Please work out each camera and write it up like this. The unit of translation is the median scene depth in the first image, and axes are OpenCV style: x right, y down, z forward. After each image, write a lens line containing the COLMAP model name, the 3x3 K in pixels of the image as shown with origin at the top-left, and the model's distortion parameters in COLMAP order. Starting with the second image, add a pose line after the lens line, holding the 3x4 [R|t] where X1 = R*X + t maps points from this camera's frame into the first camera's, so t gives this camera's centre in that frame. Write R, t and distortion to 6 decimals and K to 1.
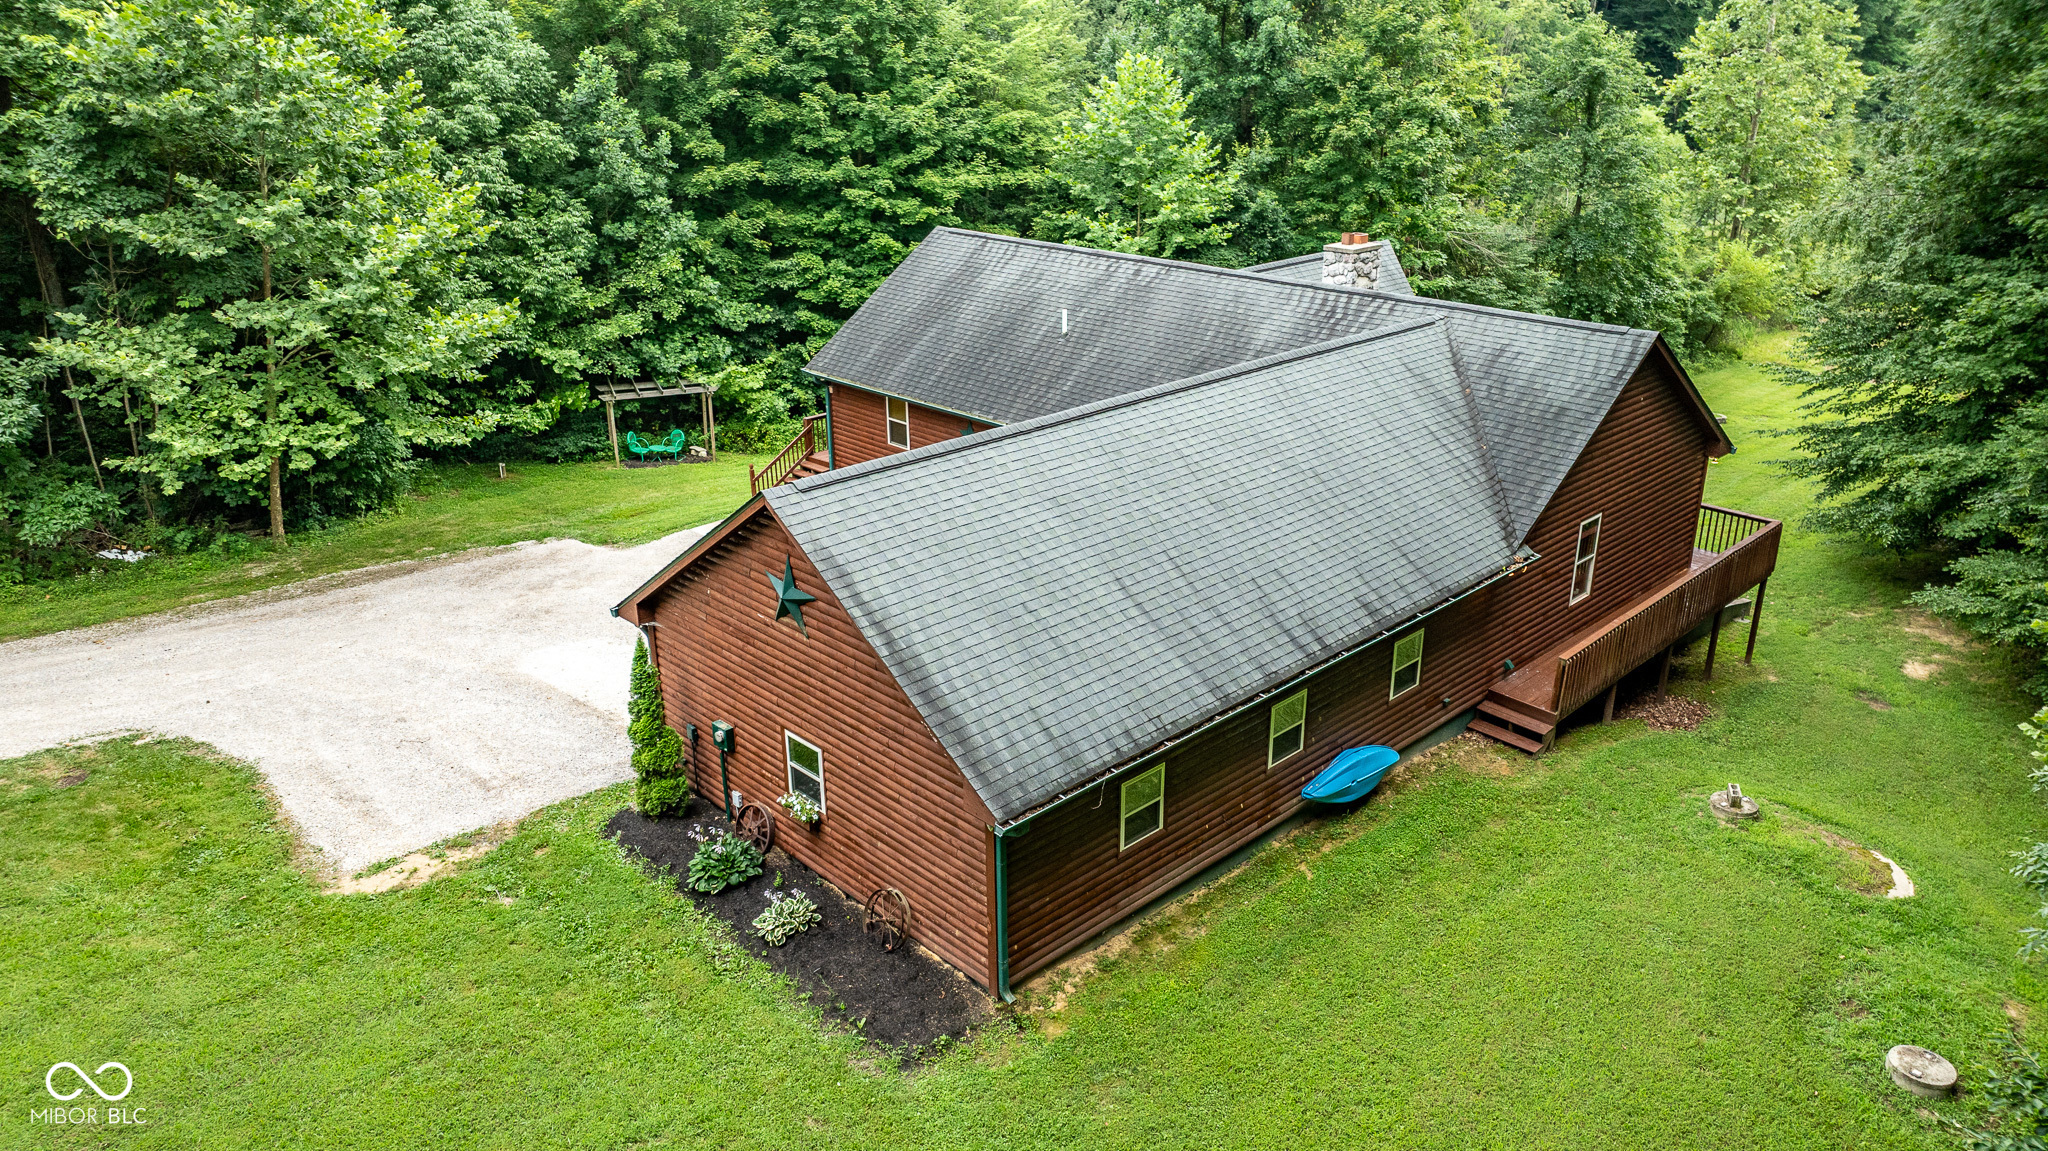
lens RADIAL K [[1443.7, 0, 1035.8], [0, 1443.7, 580.5], [0, 0, 1]] dist [-0.038497, 0.044988]
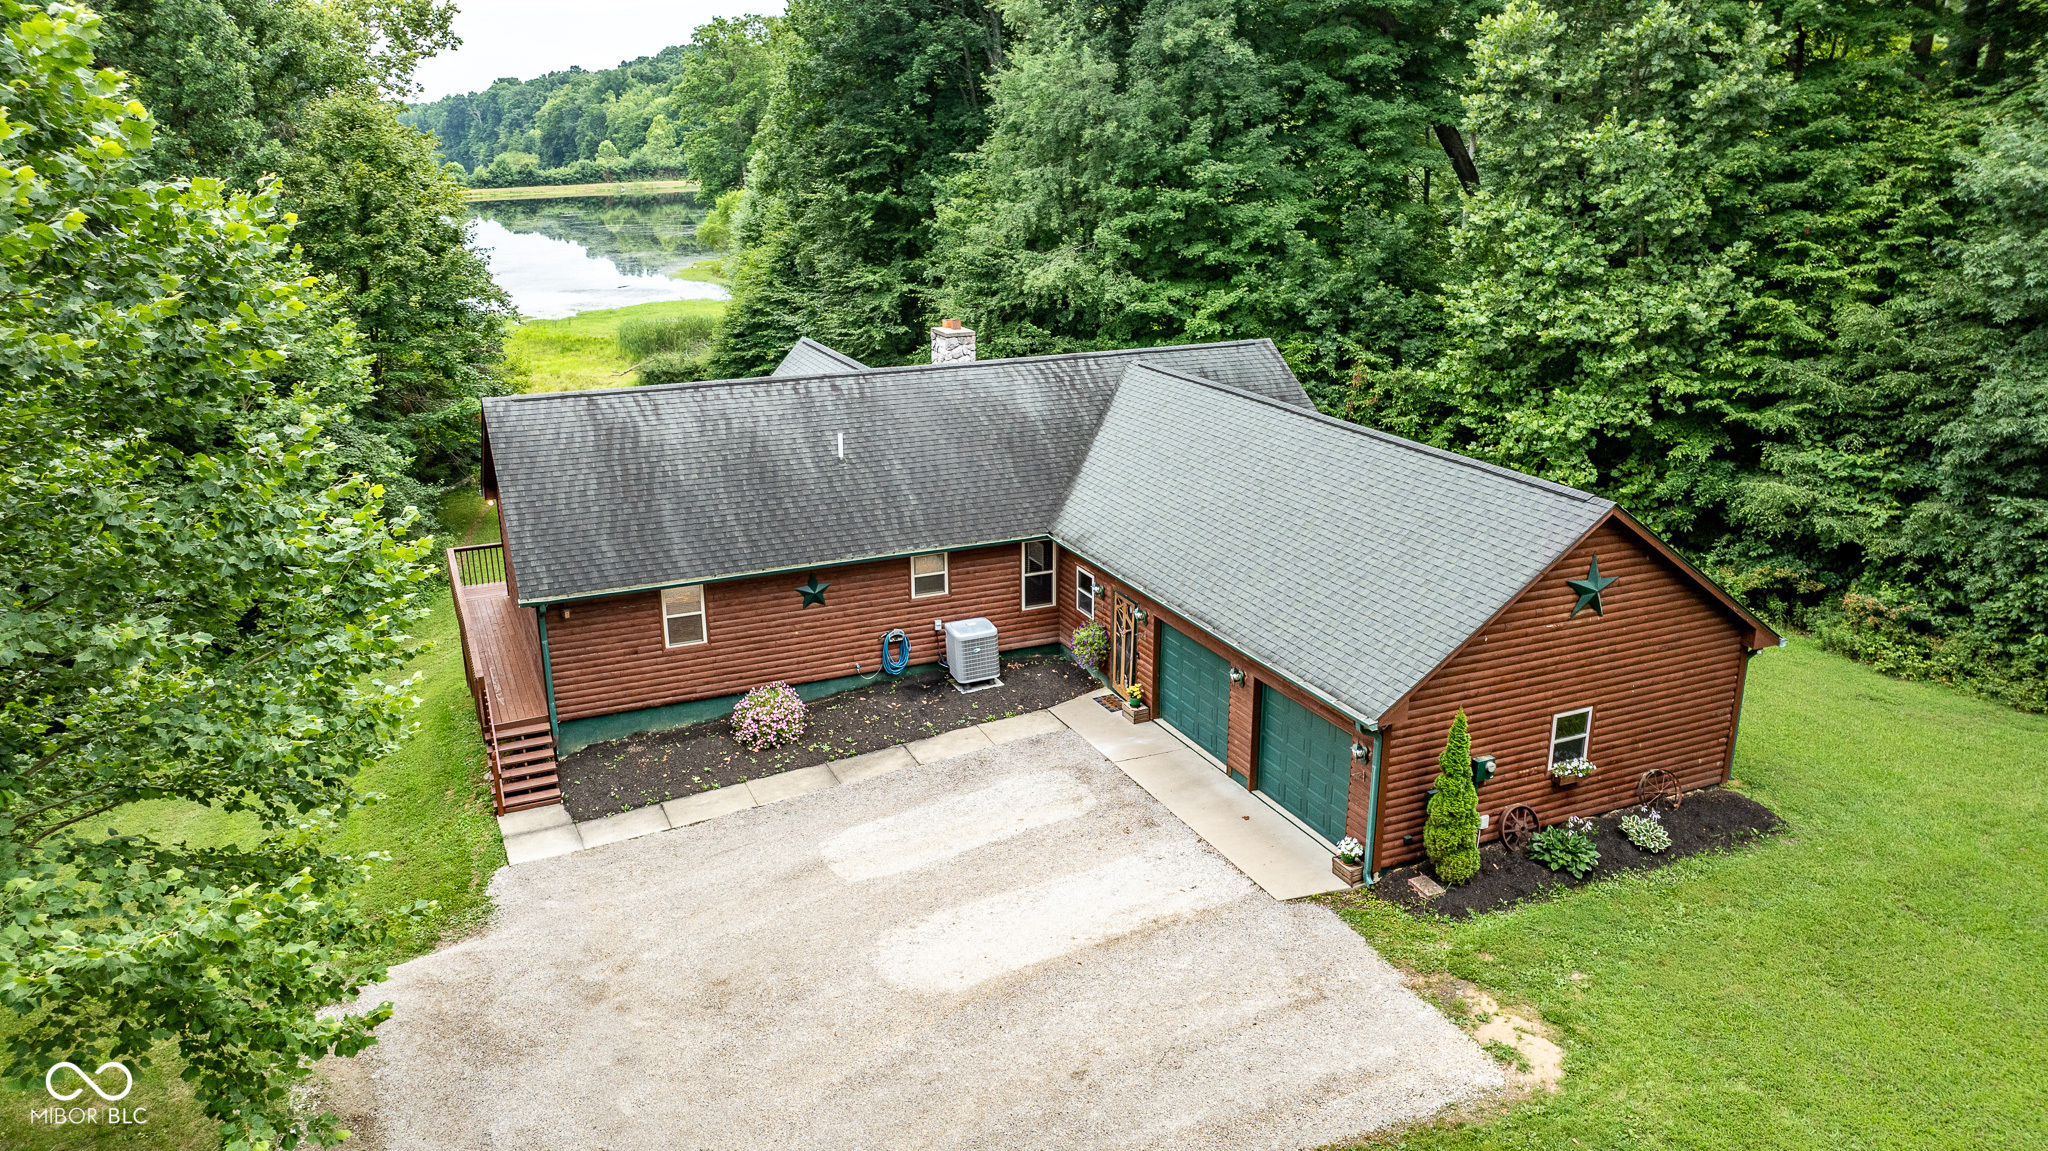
lens RADIAL K [[1443.7, 0, 1018.7], [0, 1443.7, 572.2], [0, 0, 1]] dist [-0.038497, 0.044988]
pose [[0.346000, -0.277722, 0.896189, -1.228699], [0.349796, 0.924503, 0.151447, -0.308074], [-0.870590, 0.261083, 0.417024, 0.777116]]
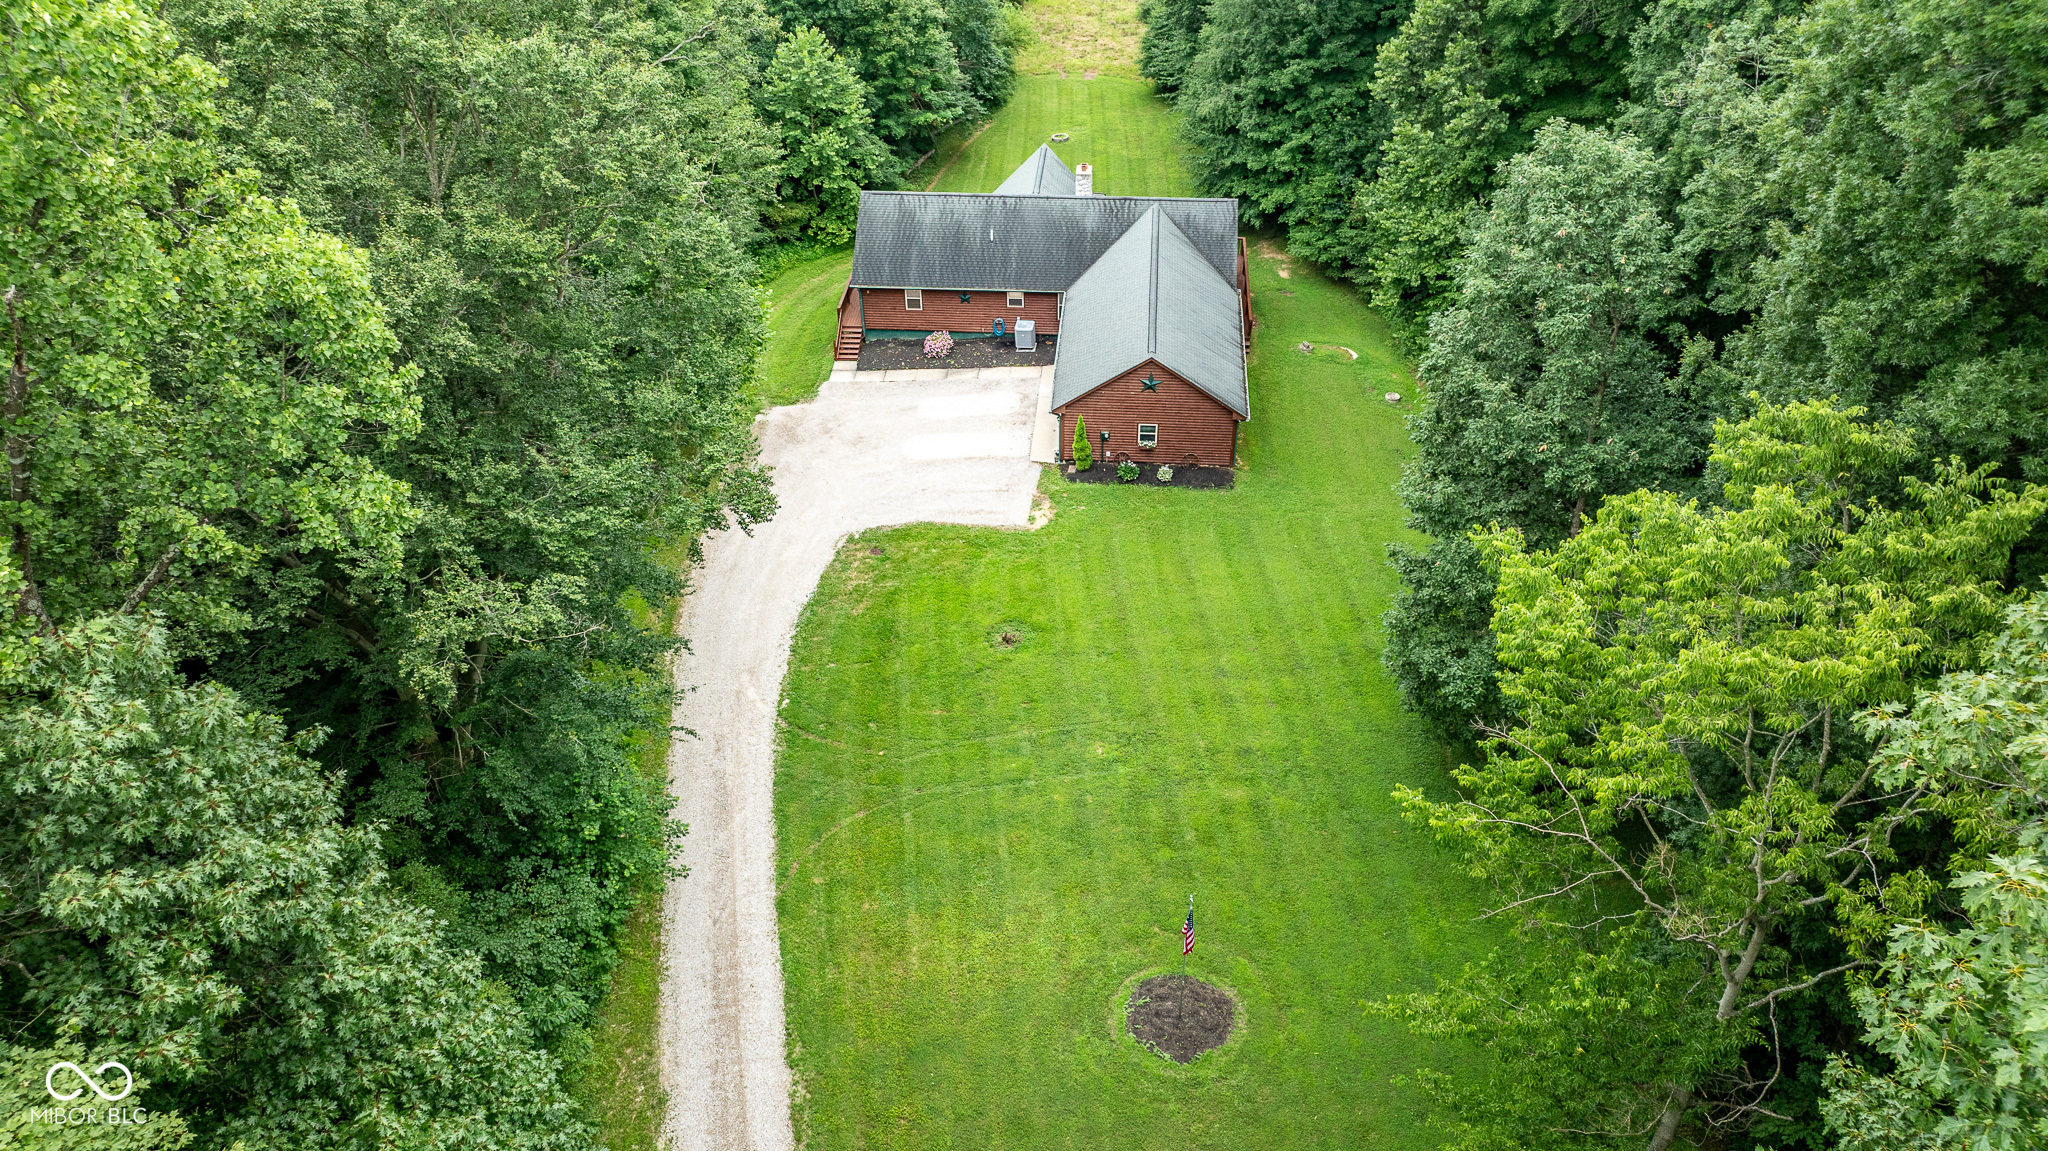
lens RADIAL K [[1443.7, 0, 1015.8], [0, 1443.7, 583.6], [0, 0, 1]] dist [-0.038497, 0.044988]
pose [[0.755662, -0.415544, 0.506258, -1.973956], [0.252233, 0.897976, 0.360579, -0.739461], [-0.604444, -0.144781, 0.783381, -1.298838]]
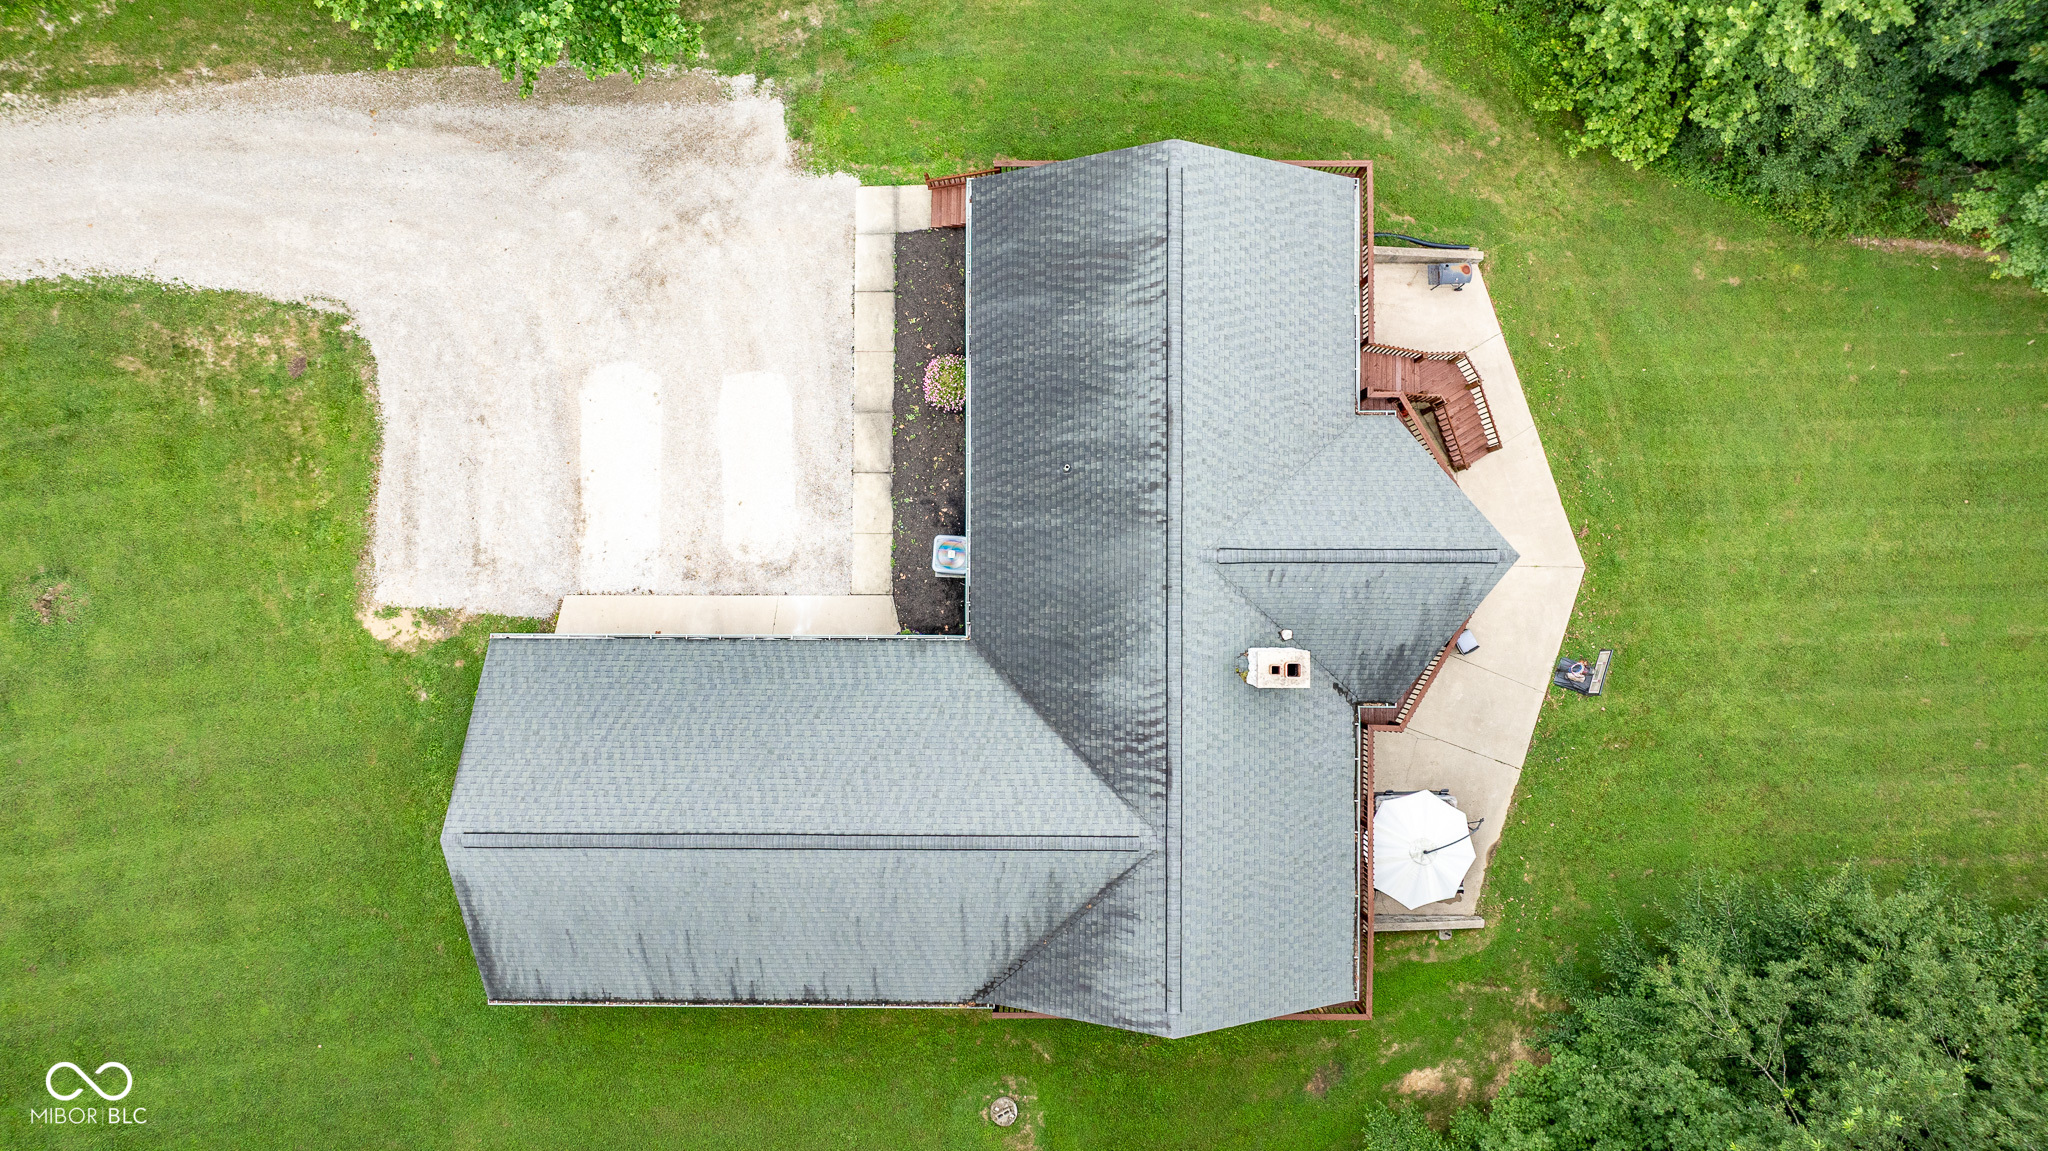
lens RADIAL K [[1443.7, 0, 1026.7], [0, 1443.7, 573.8], [0, 0, 1]] dist [-0.038497, 0.044988]
pose [[0.716640, 0.697441, -0.001794, 0.079748], [-0.262188, 0.271788, 0.925953, -1.611618], [0.646285, -0.663105, 0.377635, 0.832749]]
